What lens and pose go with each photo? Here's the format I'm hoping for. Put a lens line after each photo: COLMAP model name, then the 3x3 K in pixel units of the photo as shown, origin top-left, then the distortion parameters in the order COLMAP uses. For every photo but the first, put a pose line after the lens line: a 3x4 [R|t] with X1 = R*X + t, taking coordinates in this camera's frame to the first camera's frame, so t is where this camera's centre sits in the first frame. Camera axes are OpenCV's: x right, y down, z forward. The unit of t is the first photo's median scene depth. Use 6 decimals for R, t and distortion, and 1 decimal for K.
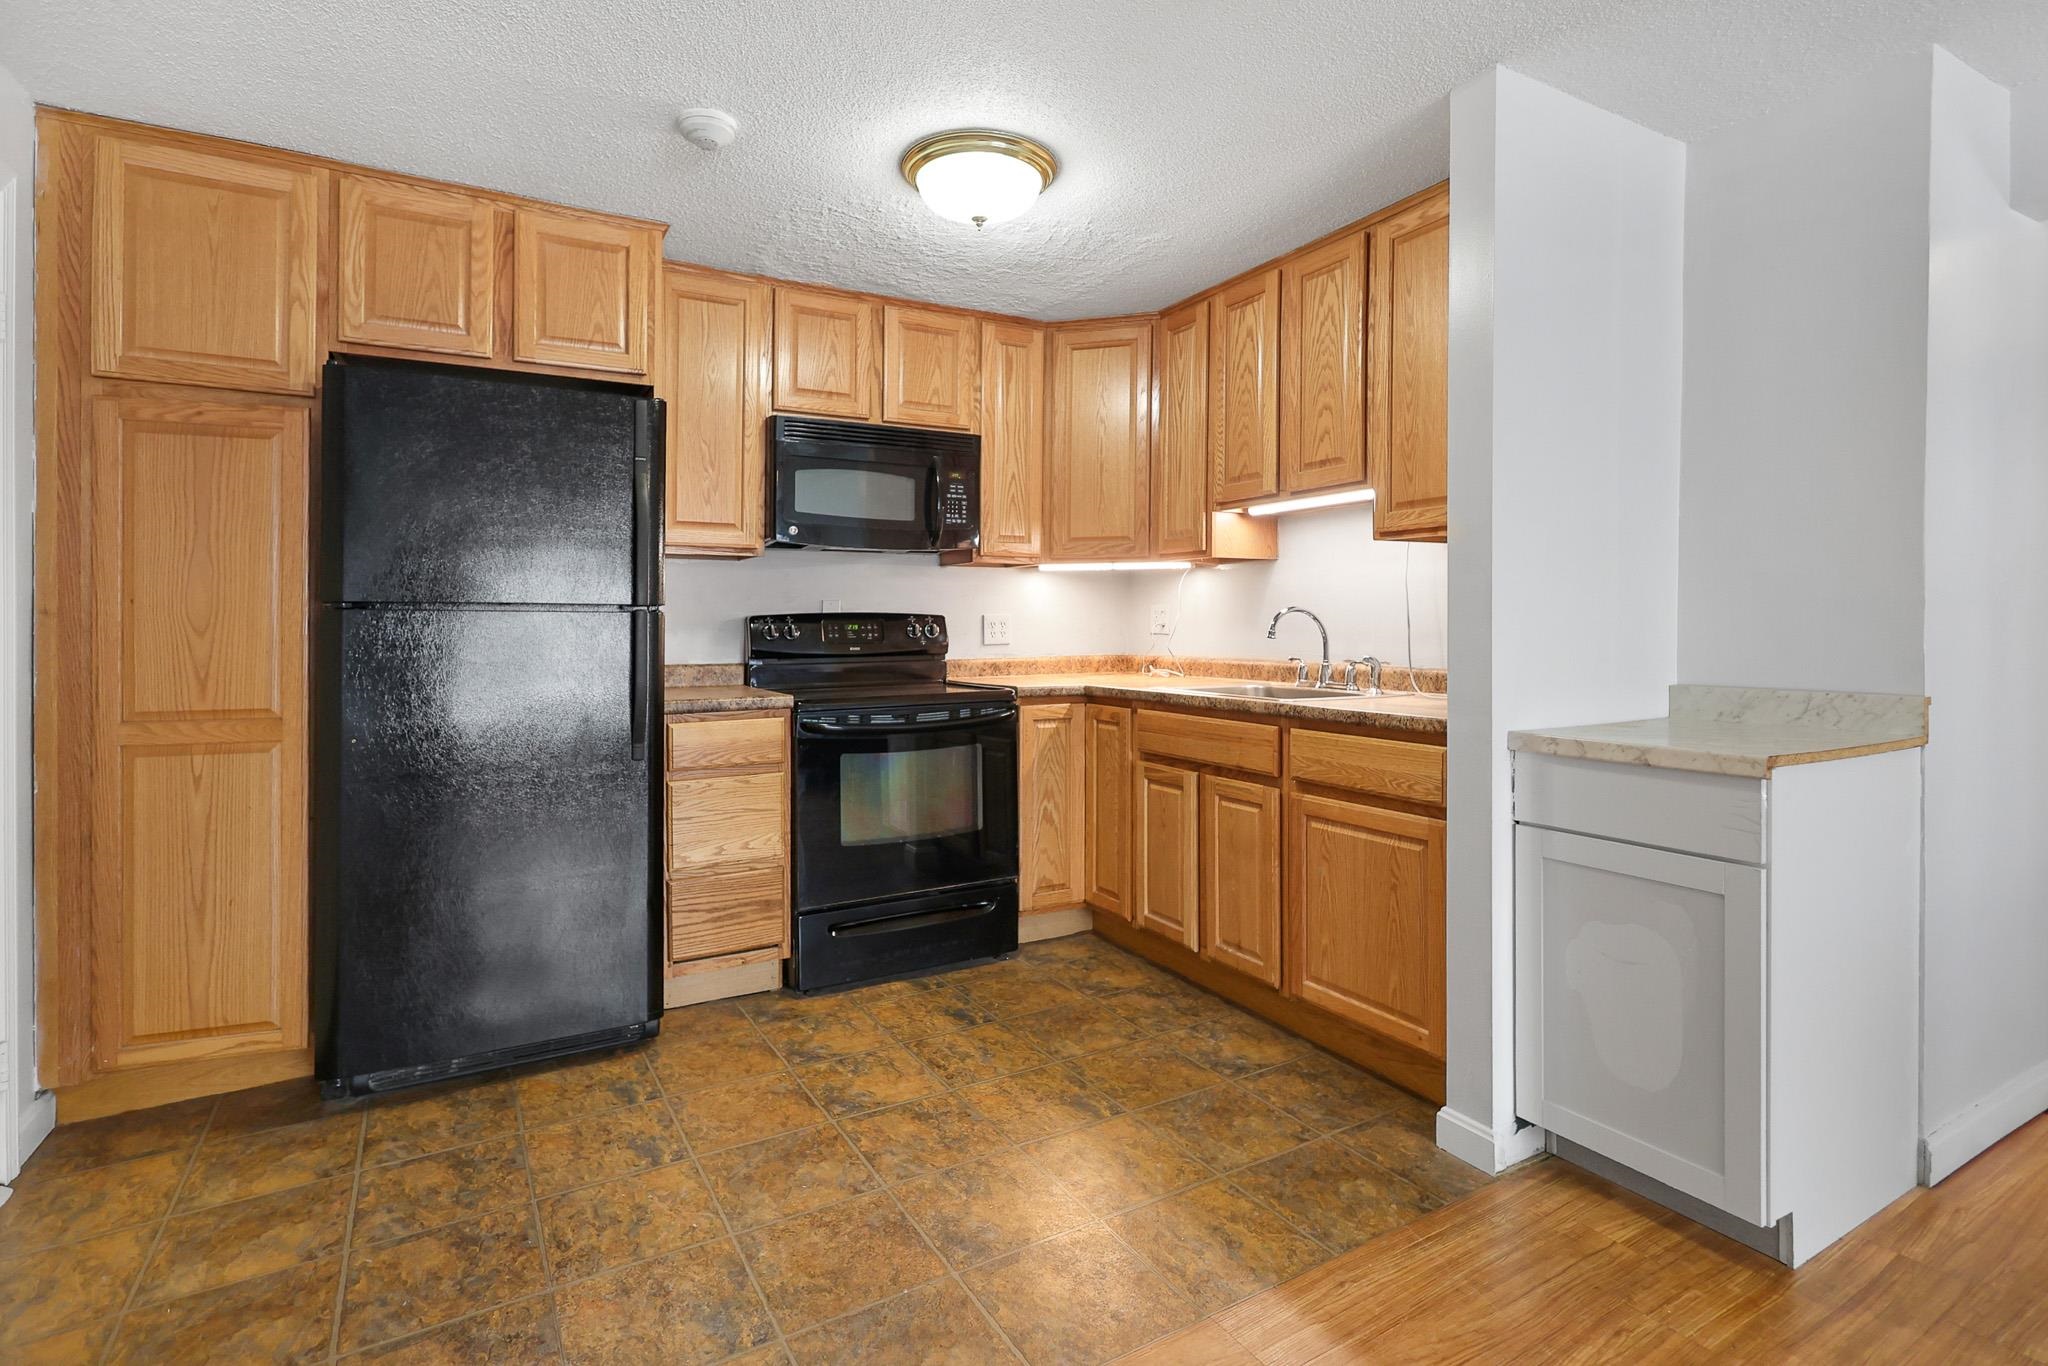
lens RADIAL K [[993.3, 0, 1017.7], [0, 993.3, 630.2], [0, 0, 1]] dist [-0.005096, 0.000237]
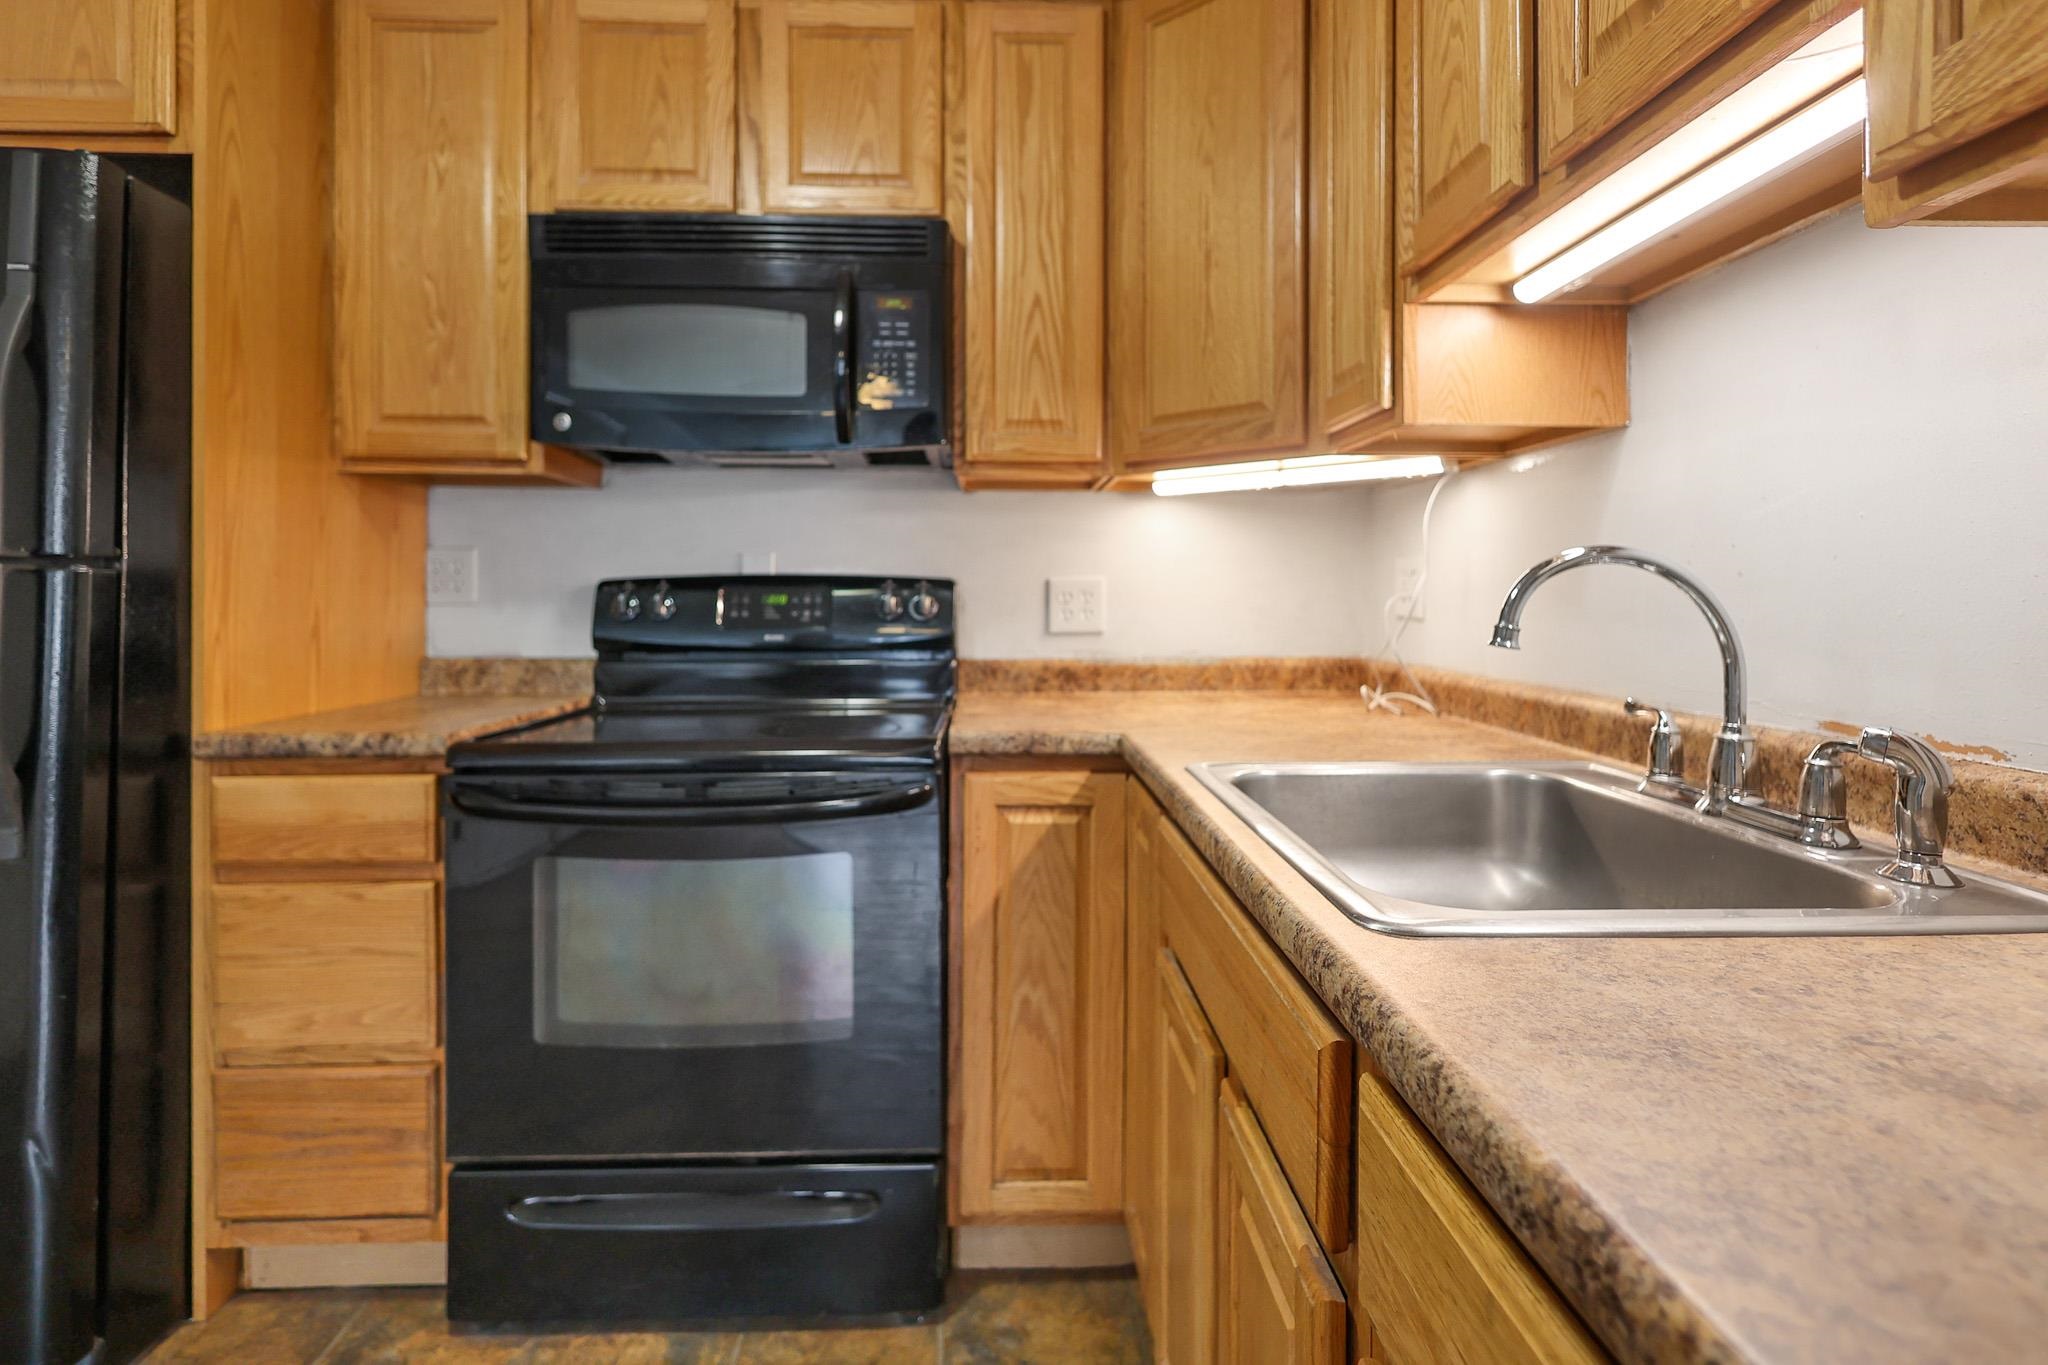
lens RADIAL K [[1002.1, 0, 1041.4], [0, 1002.1, 593.6], [0, 0, 1]] dist [-0.002374, 0.000259]
pose [[0.894584, 0.005438, -0.446867, 0.281663], [-0.007762, 0.999964, -0.003370, -0.007177], [0.446832, 0.006483, 0.894594, 0.690587]]
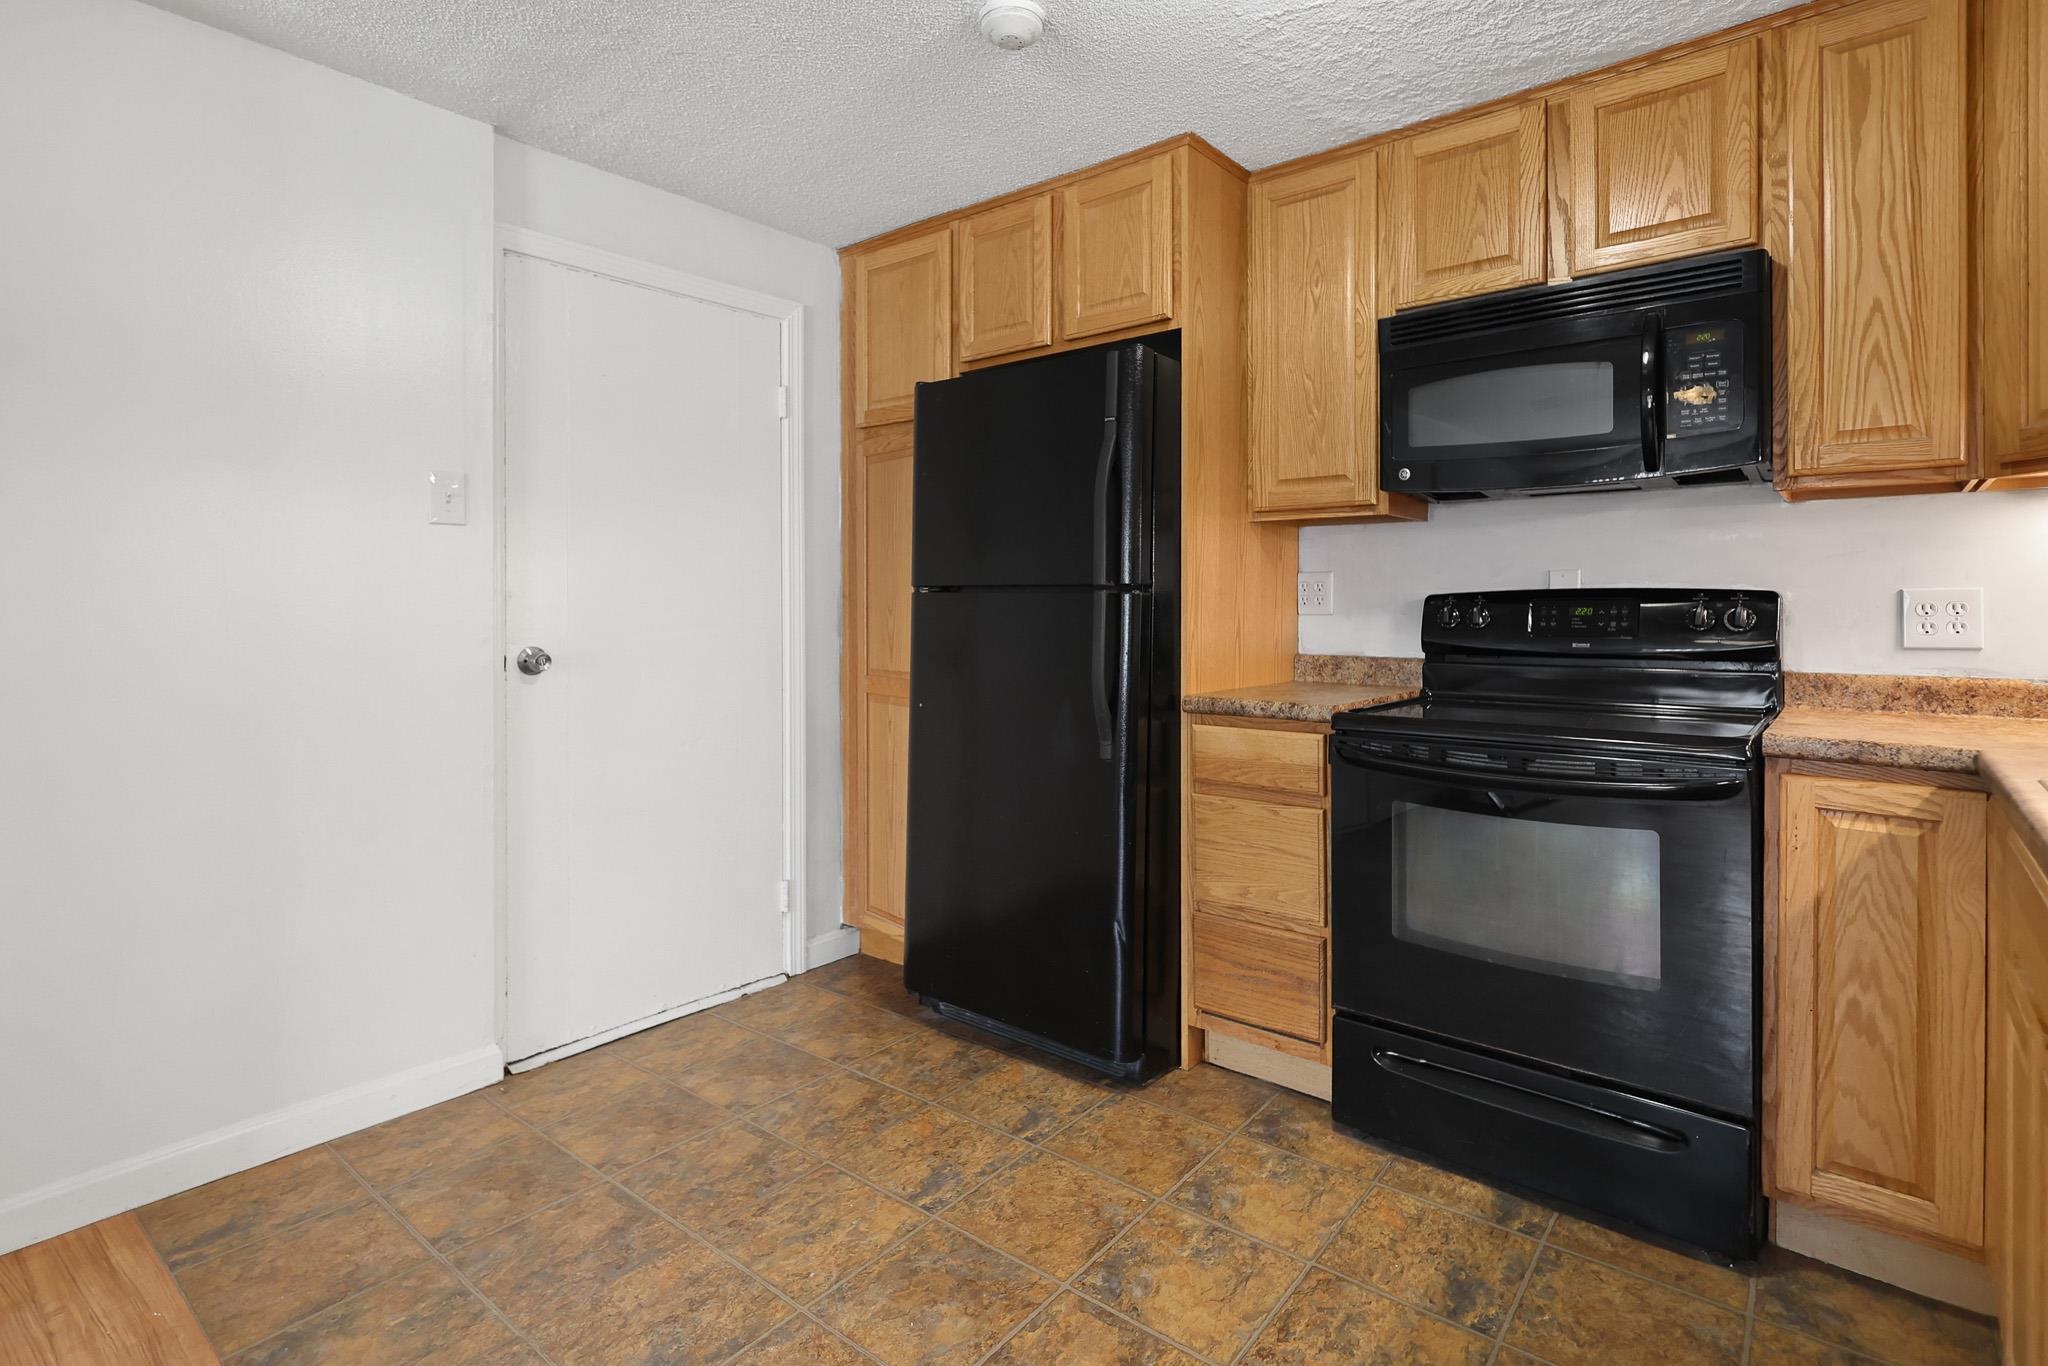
lens RADIAL K [[1012.5, 0, 1051.4], [0, 1012.5, 607.3], [0, 0, 1]] dist [-0.002977, 0.000988]
pose [[0.369460, 0.005929, -0.929228, 0.388488], [-0.006109, 0.999974, 0.003952, -0.007702], [0.929227, 0.004217, 0.369486, 0.550977]]
